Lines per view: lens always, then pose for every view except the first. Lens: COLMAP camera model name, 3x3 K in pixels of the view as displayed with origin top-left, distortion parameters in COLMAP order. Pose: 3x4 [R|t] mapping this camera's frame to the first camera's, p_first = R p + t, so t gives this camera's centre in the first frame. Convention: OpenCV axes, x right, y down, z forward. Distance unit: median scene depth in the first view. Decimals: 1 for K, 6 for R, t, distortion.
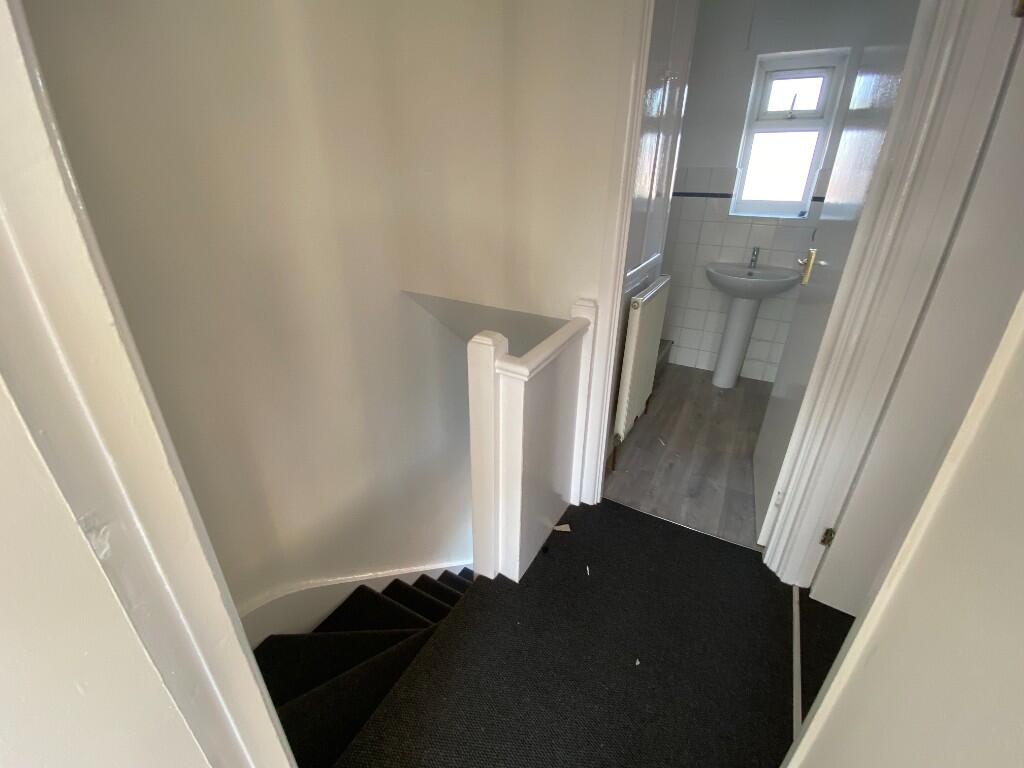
lens RADIAL K [[458.3, 0, 510.1], [0, 458.3, 383.3], [0, 0, 1]] dist [0.000811, 0.000014]
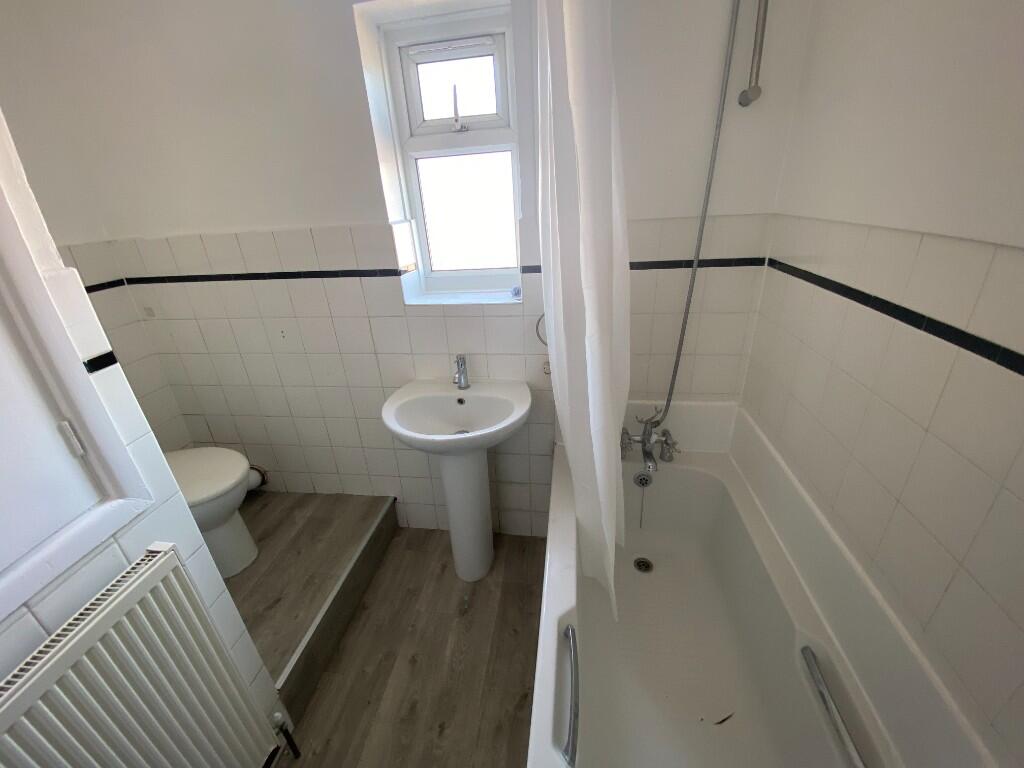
lens RADIAL K [[414.0, 0, 510.2], [0, 414.0, 380.6], [0, 0, 1]] dist [-0.014926, -0.000246]
pose [[0.931768, -0.200526, 0.302652, 0.443011], [0.204709, 0.978654, 0.018185, -0.269780], [-0.299838, 0.045012, 0.952928, 0.505456]]
